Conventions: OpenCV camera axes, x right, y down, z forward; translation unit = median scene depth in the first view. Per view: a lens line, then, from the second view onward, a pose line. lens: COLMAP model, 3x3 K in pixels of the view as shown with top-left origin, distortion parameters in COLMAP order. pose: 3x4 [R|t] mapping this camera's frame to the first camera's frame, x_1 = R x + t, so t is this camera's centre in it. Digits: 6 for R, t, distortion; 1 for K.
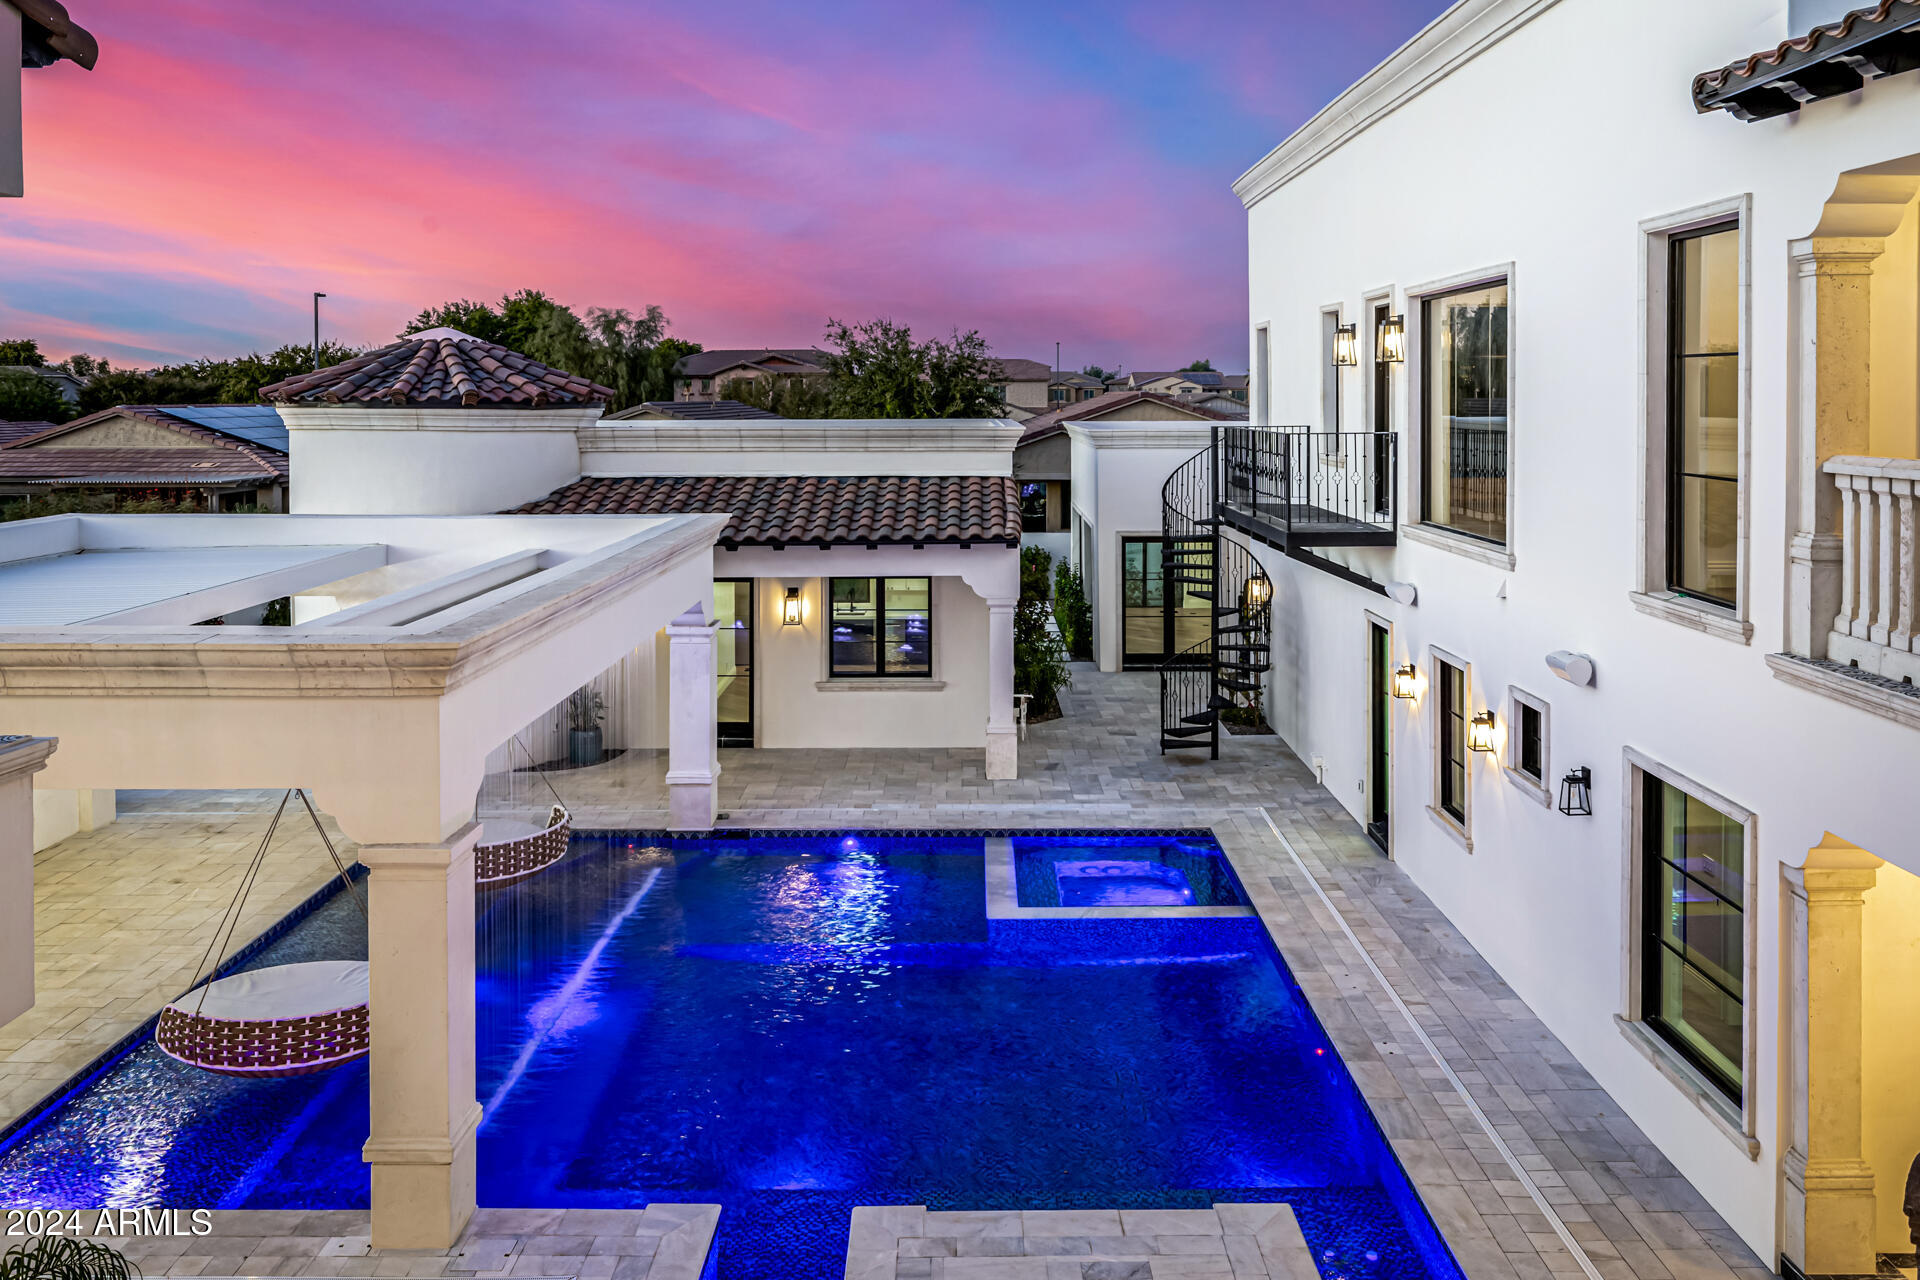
lens RADIAL K [[1394.5, 0, 952.1], [0, 1394.5, 631.5], [0, 0, 1]] dist [0.003751, 0.007041]
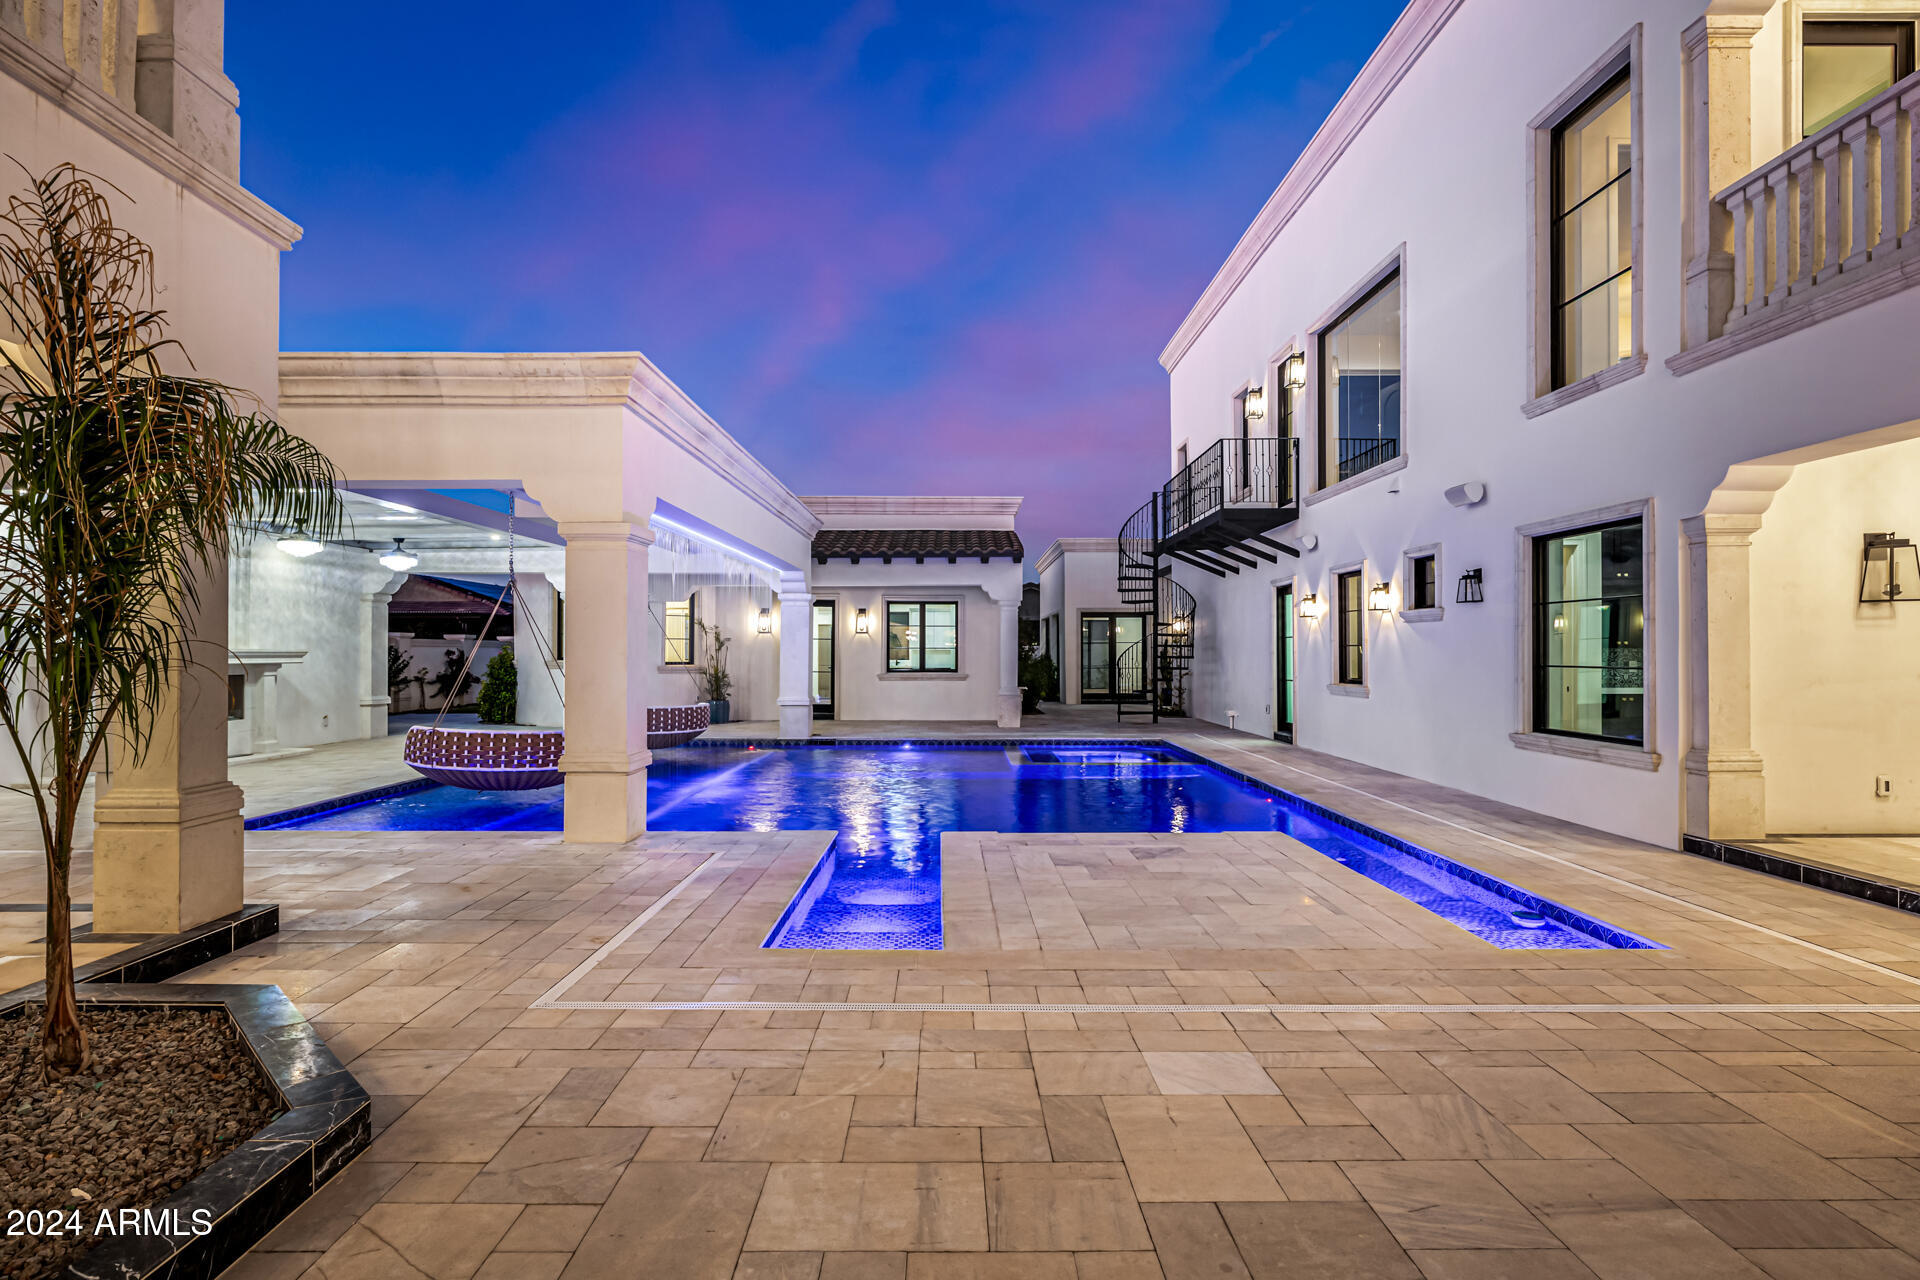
lens RADIAL K [[951.0, 0, 968.9], [0, 951.0, 642.5], [0, 0, 1]] dist [0.009251, -0.000545]
pose [[0.999992, 0.003023, 0.002490, -0.016706], [-0.002950, 0.999574, -0.029040, 0.093082], [-0.002576, 0.029032, 0.999575, 0.042599]]
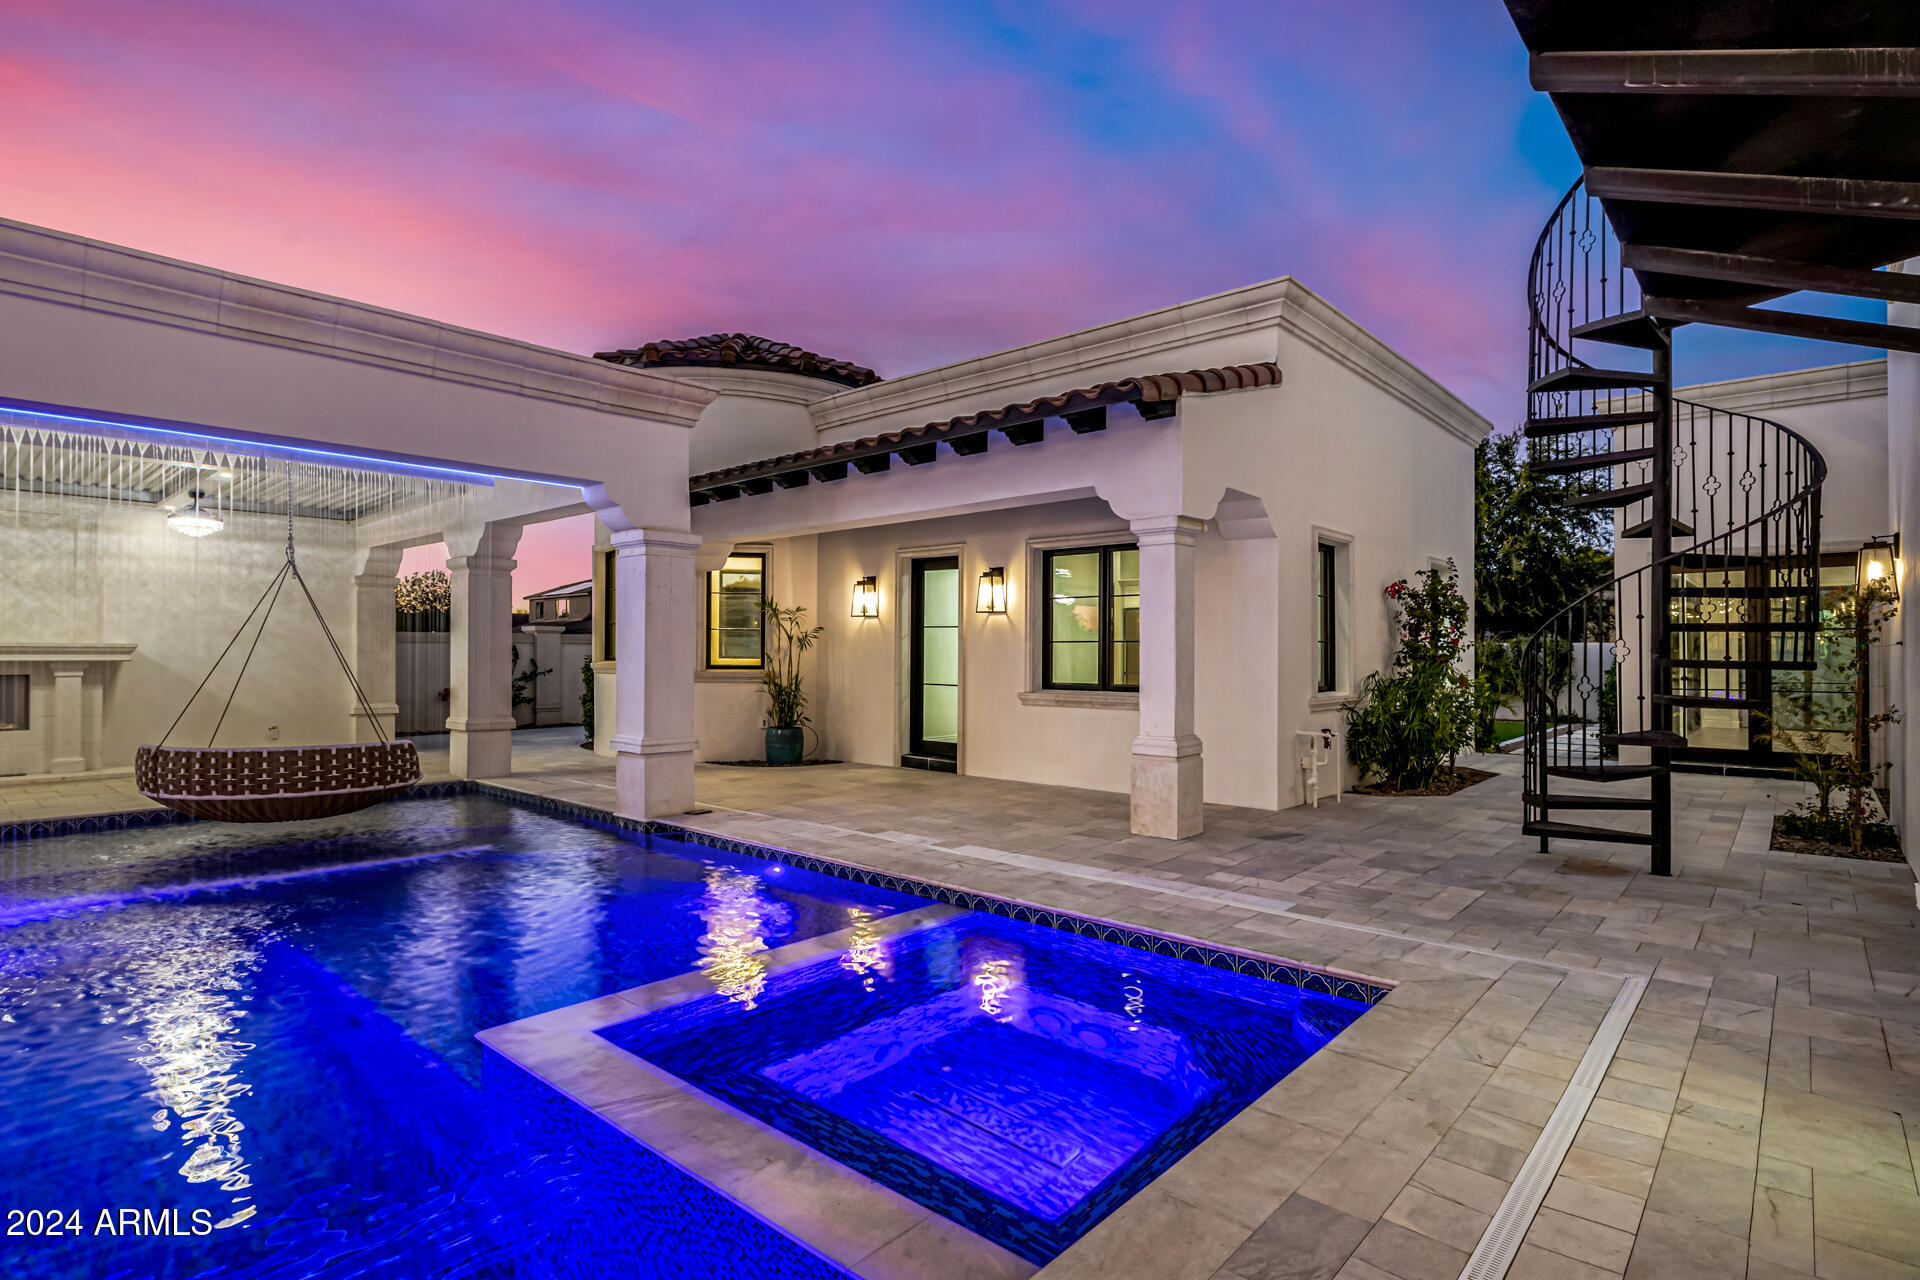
lens RADIAL K [[951.0, 0, 957.2], [0, 951.0, 654.8], [0, 0, 1]] dist [0.009251, -0.000545]
pose [[0.738061, 0.006297, -0.674705, 0.643076], [-0.018865, 0.999758, -0.011305, 0.064293], [0.674470, 0.021072, 0.738001, 1.734001]]
